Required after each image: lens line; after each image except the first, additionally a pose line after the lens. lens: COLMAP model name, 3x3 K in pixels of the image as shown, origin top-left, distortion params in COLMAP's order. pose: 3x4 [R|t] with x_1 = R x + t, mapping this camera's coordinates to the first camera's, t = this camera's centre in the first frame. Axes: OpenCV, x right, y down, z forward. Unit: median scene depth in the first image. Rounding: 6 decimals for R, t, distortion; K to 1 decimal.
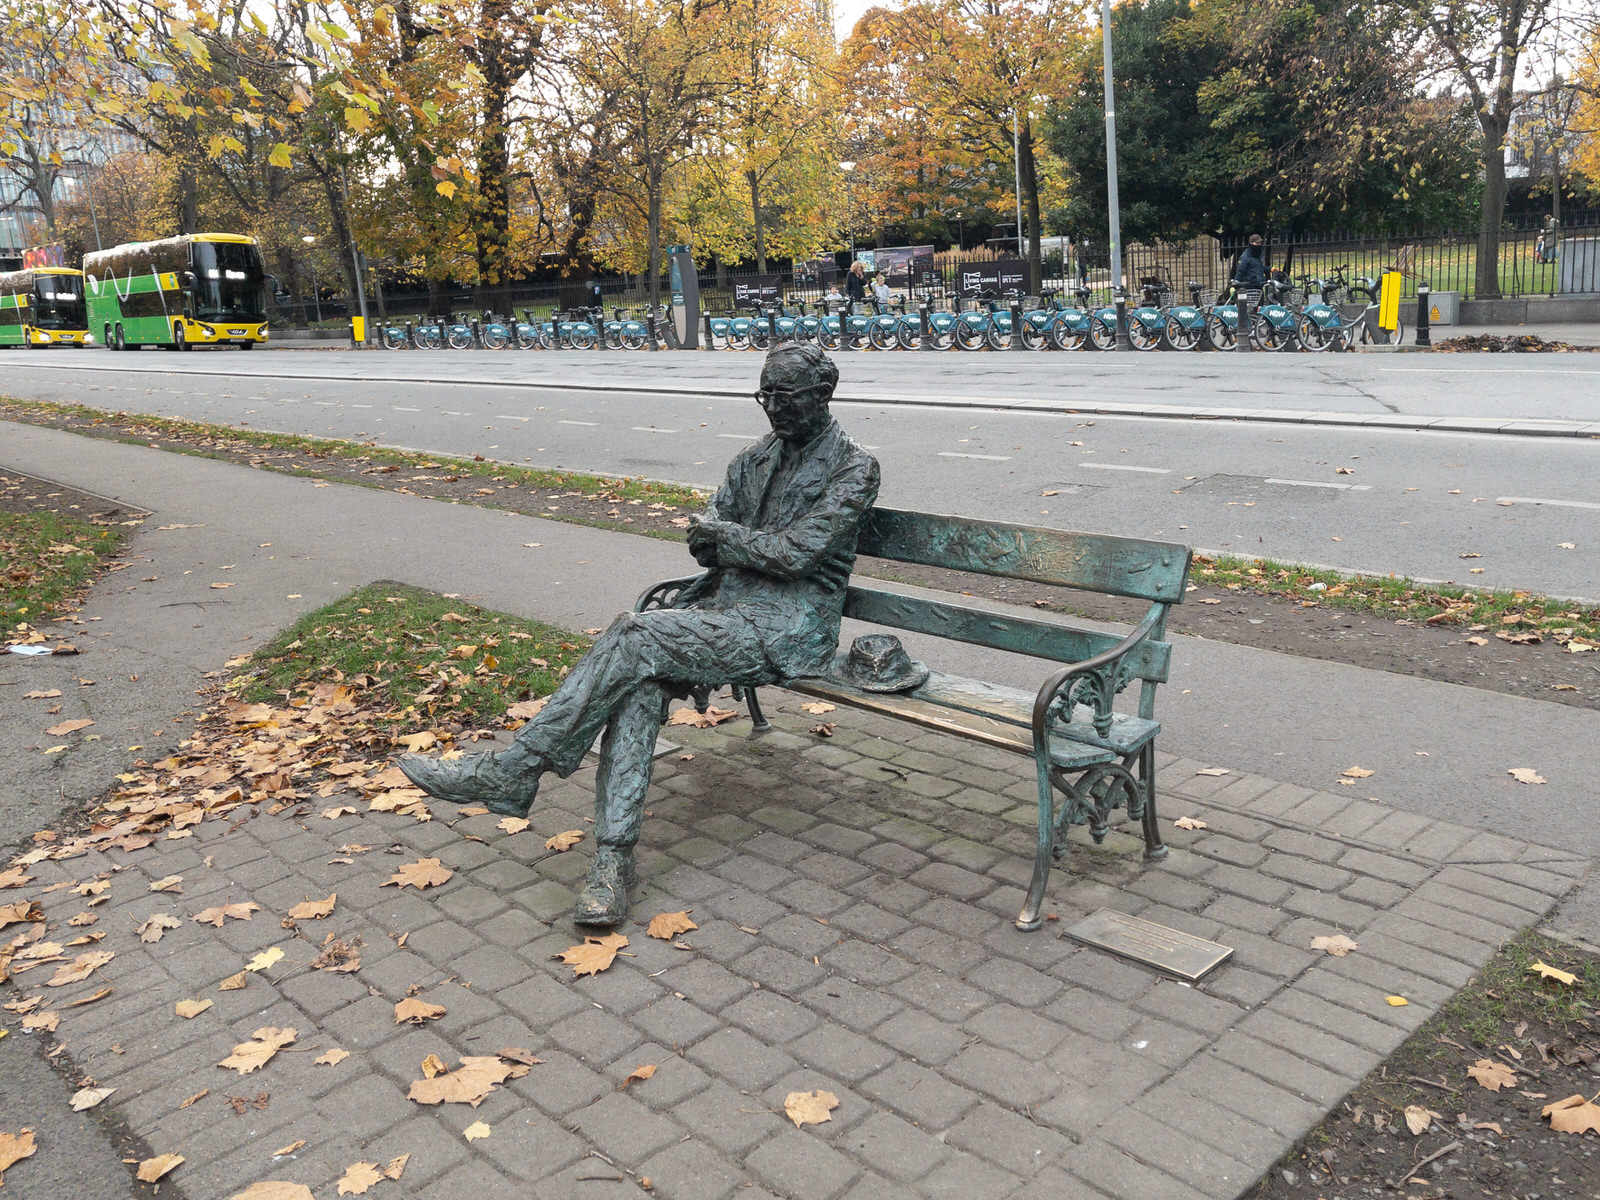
lens RADIAL K [[1378.9, 0, 839.7], [0, 1378.9, 597.6], [0, 0, 1]] dist [-0.037278, 0.074114]
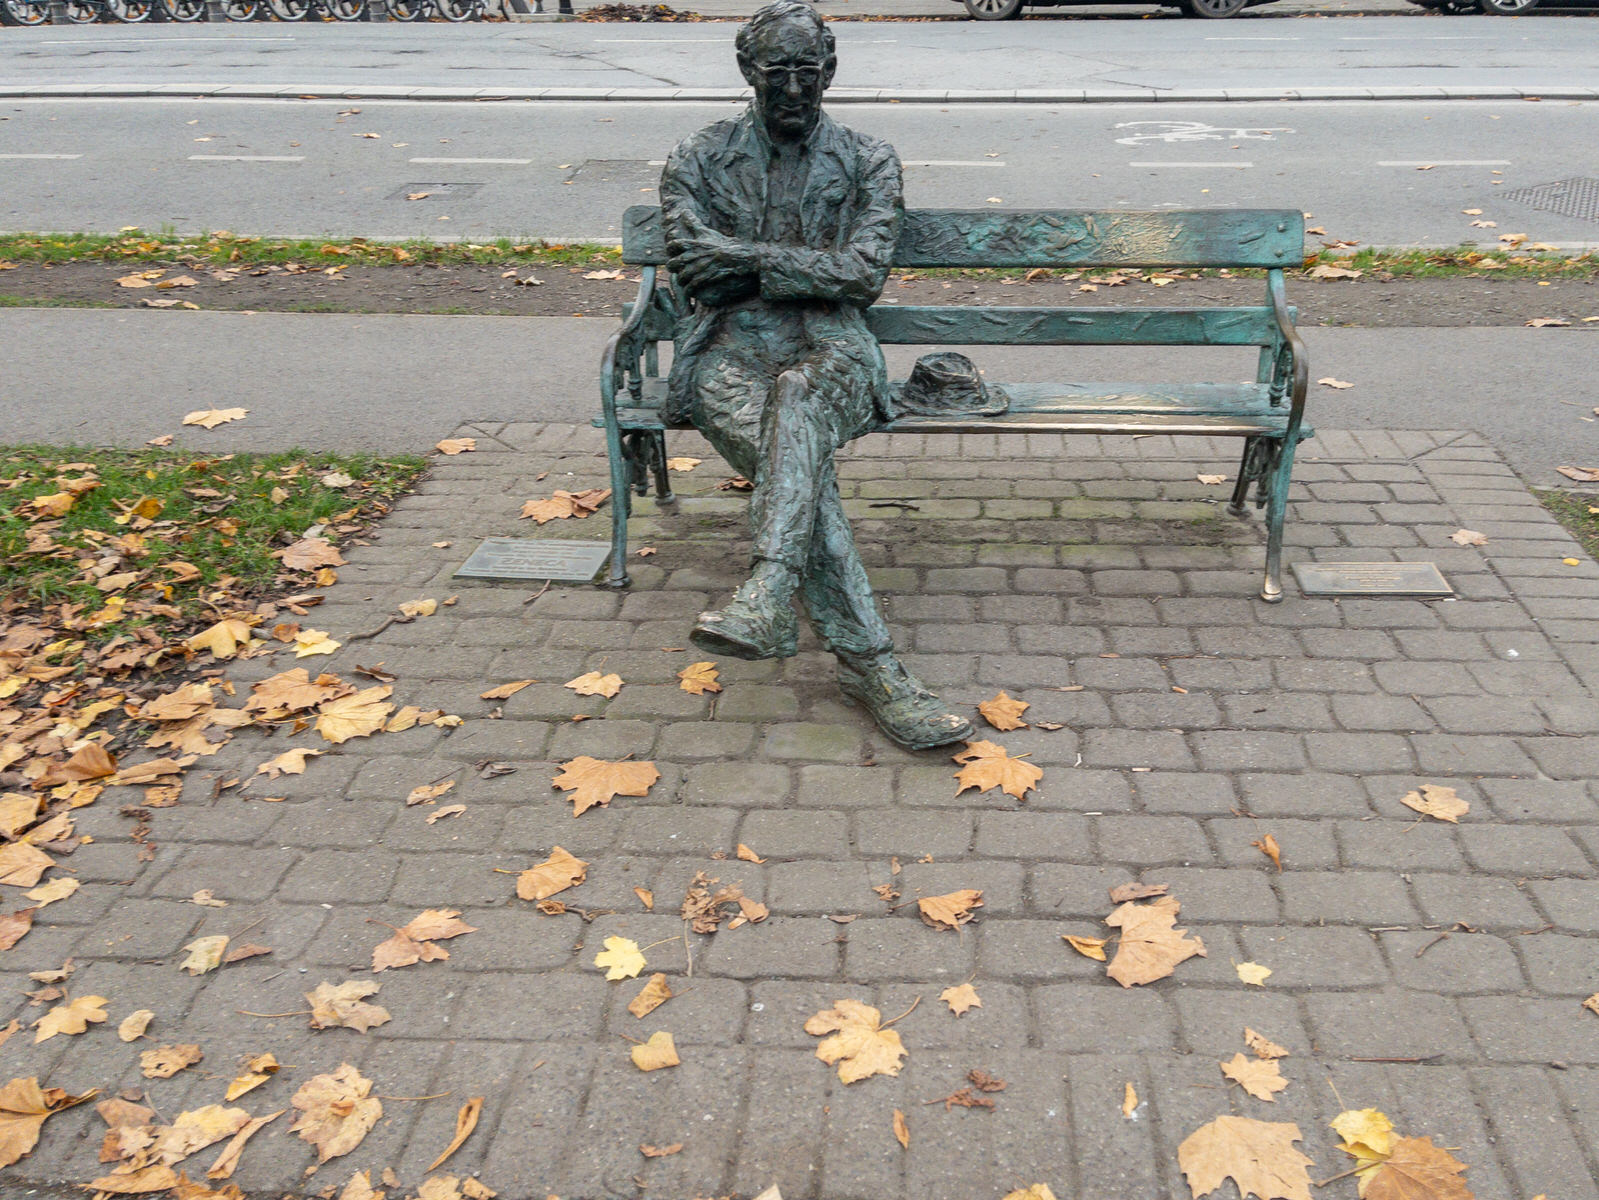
lens RADIAL K [[1355.8, 0, 919.5], [0, 1355.8, 567.1], [0, 0, 1]] dist [0.083737, -0.102494]
pose [[0.722164, -0.259762, 0.641095, -0.557804], [0.128263, 0.961024, 0.244910, -0.055012], [-0.679726, -0.094636, 0.727335, 0.340372]]
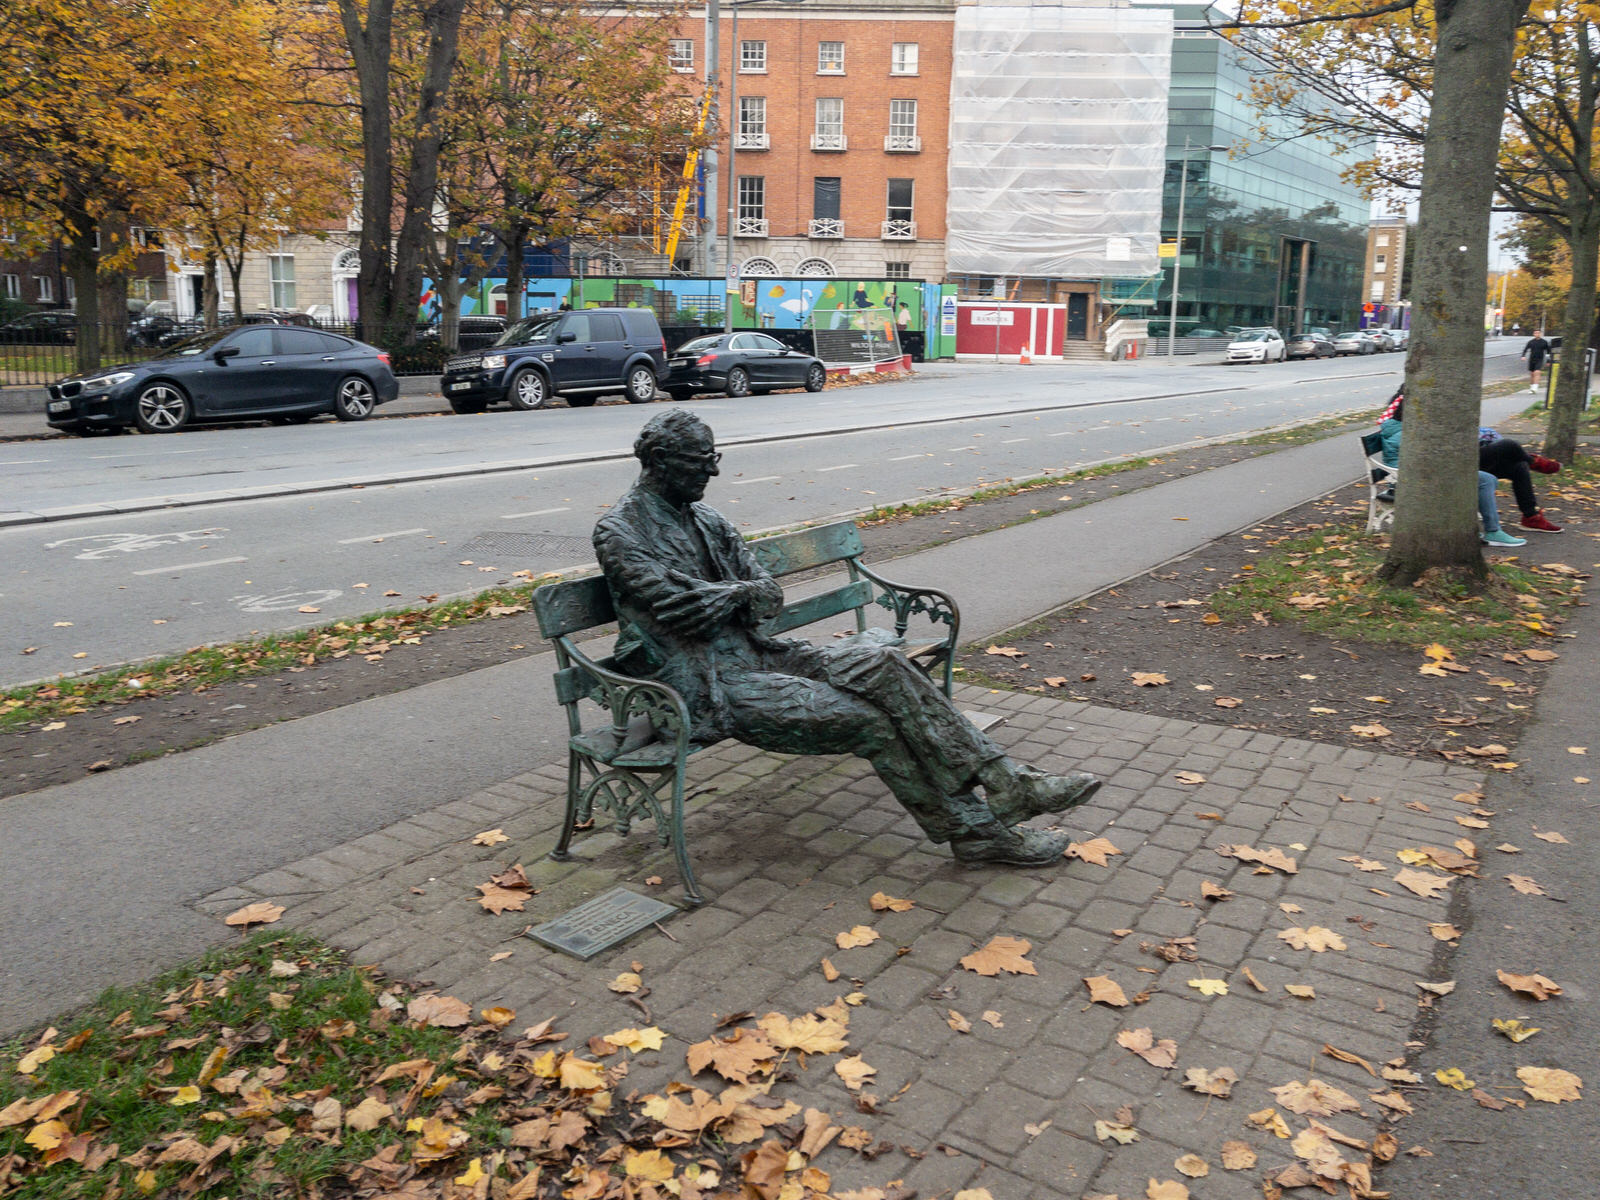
lens RADIAL K [[1259.2, 0, 800.0], [0, 1259.2, 600.0], [0, 0, 1]] dist [-0.100802, 0.162694]
pose [[-0.227205, -0.149569, 0.962293, -0.959683], [0.229616, 0.952048, 0.202191, -0.213862], [-0.946390, 0.266897, -0.181966, 1.105593]]
